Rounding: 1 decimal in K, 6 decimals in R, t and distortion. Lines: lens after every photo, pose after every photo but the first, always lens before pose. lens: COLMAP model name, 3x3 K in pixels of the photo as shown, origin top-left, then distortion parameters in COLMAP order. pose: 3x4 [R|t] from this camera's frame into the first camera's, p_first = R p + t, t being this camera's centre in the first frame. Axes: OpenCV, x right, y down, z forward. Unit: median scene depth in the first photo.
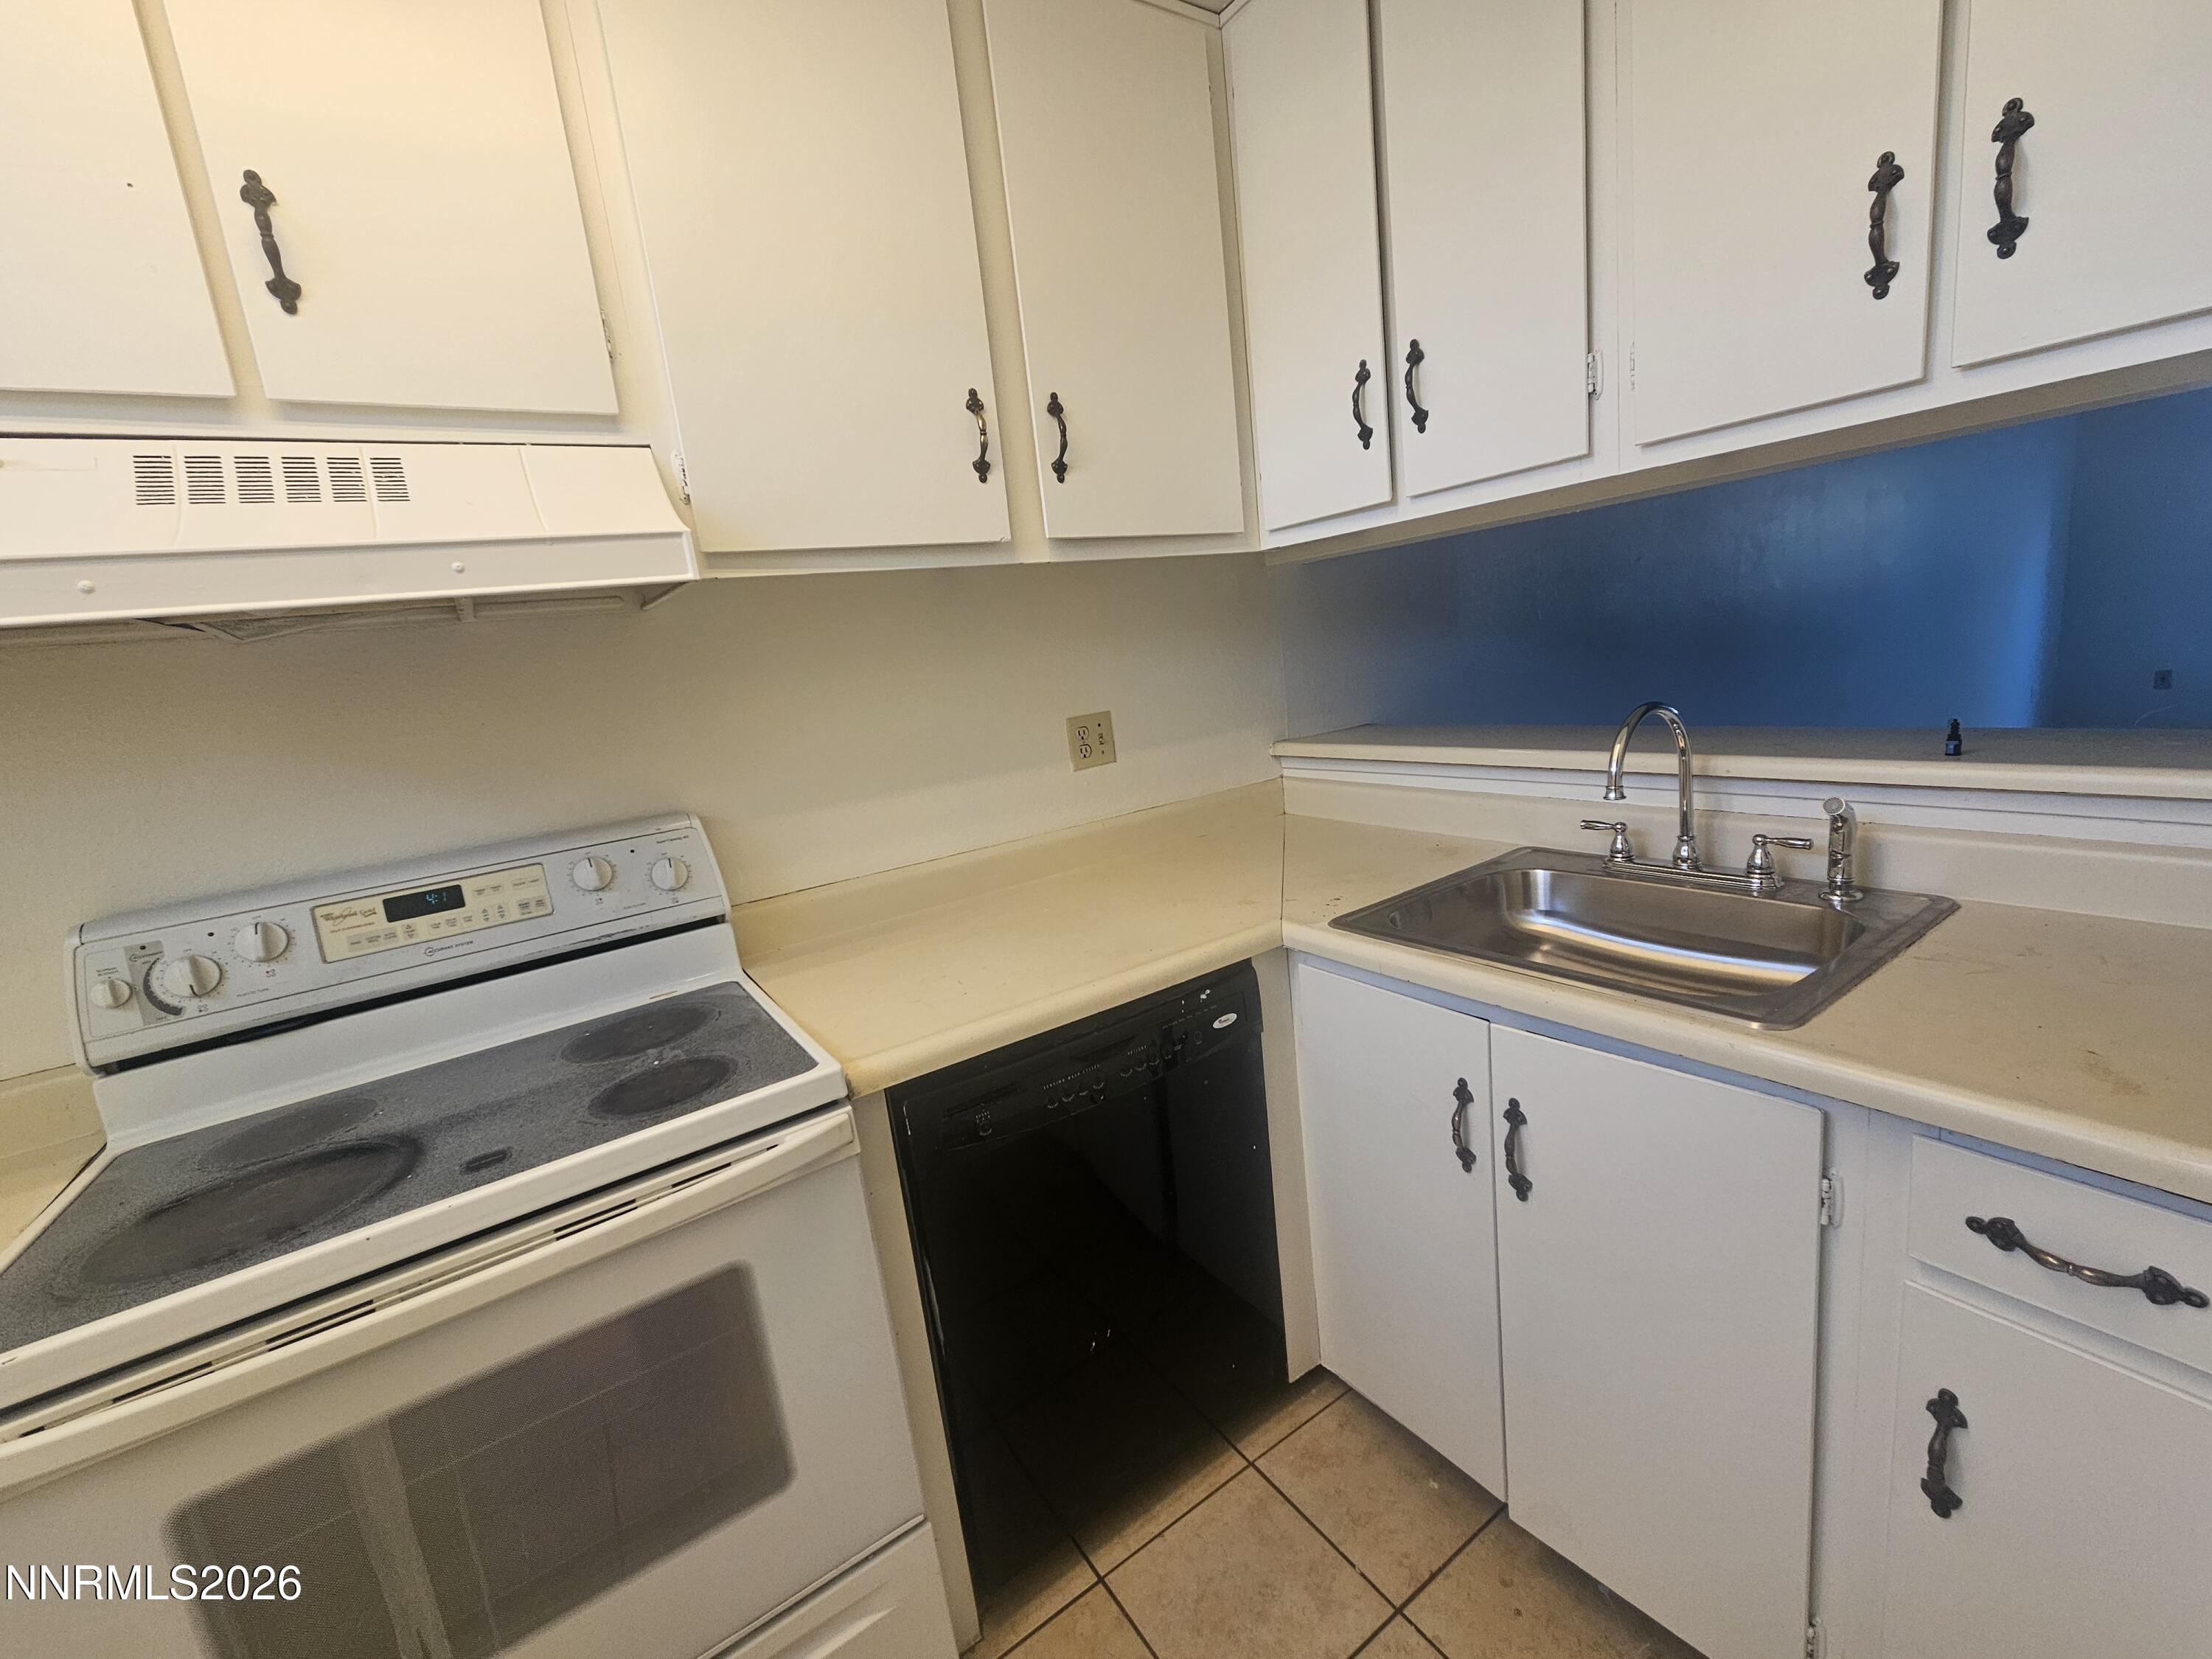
lens RADIAL K [[919.7, 0, 1107.0], [0, 919.7, 830.1], [0, 0, 1]] dist [0.002558, 0.000076]
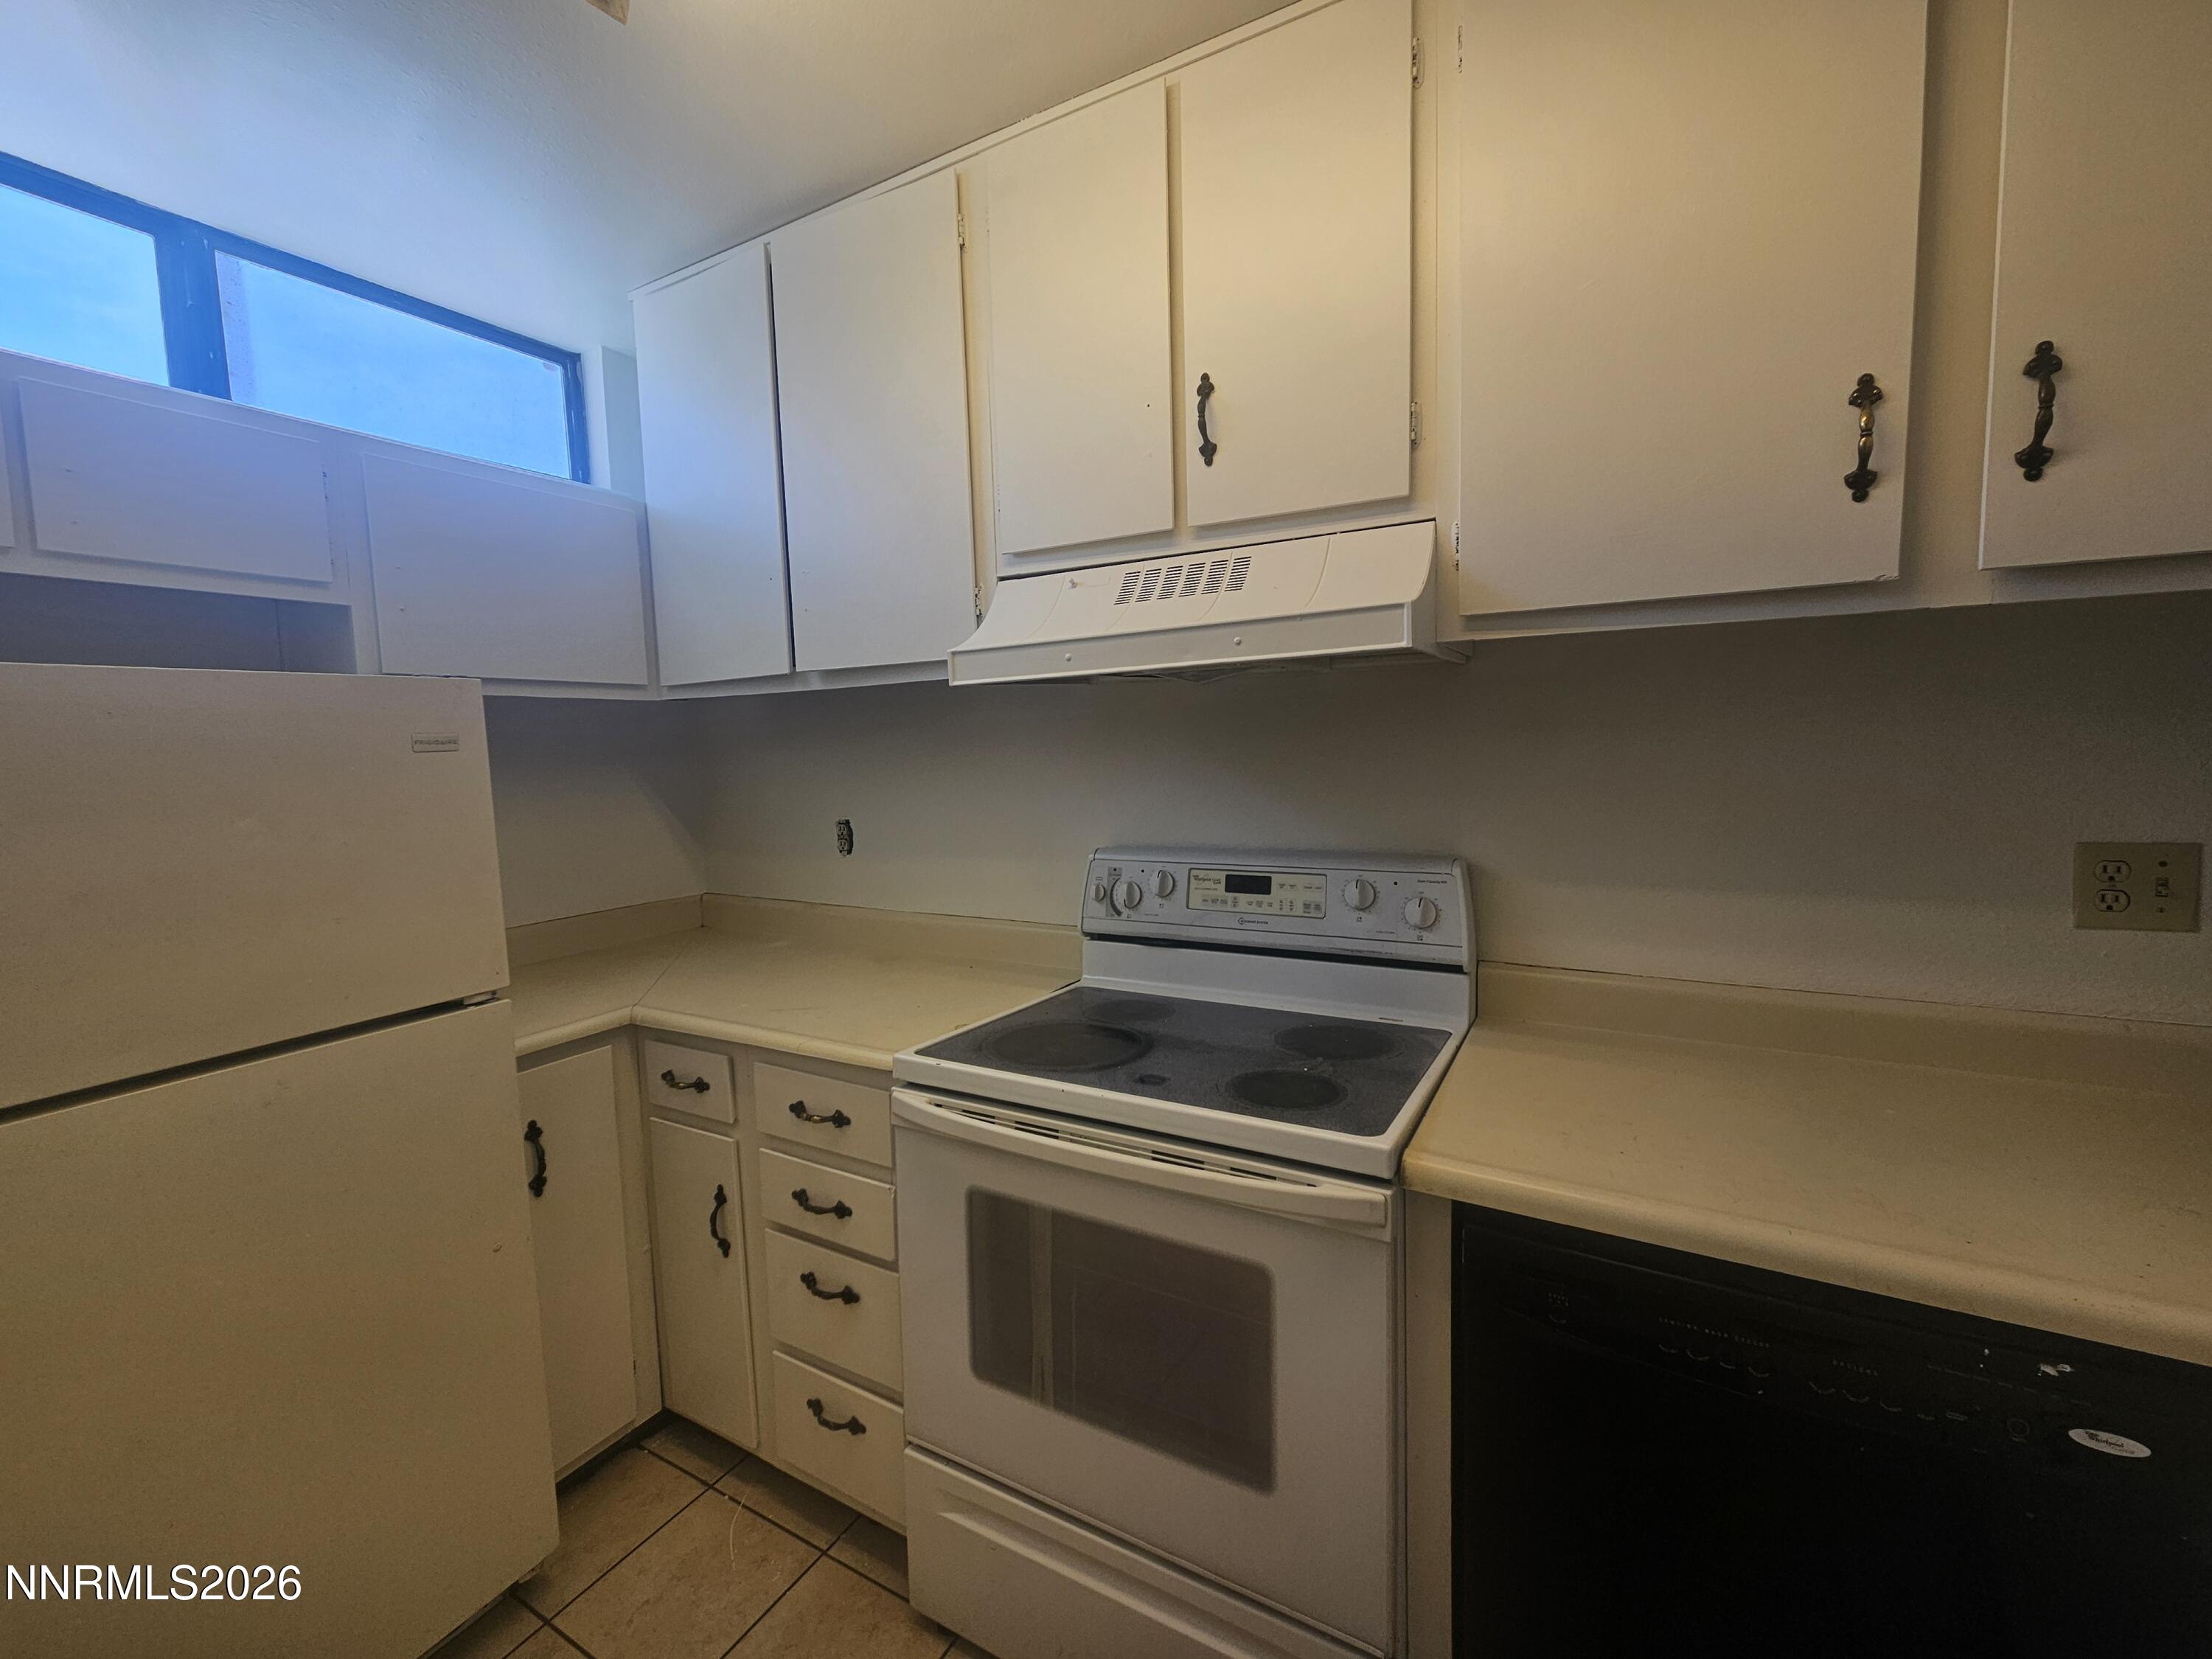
lens RADIAL K [[919.7, 0, 1108.0], [0, 919.7, 825.1], [0, 0, 1]] dist [0.002558, 0.000076]
pose [[0.441900, 0.179814, -0.878858, 0.329261], [-0.199385, 0.974886, 0.099208, -0.099171], [0.874626, 0.131391, 0.466654, 0.212524]]
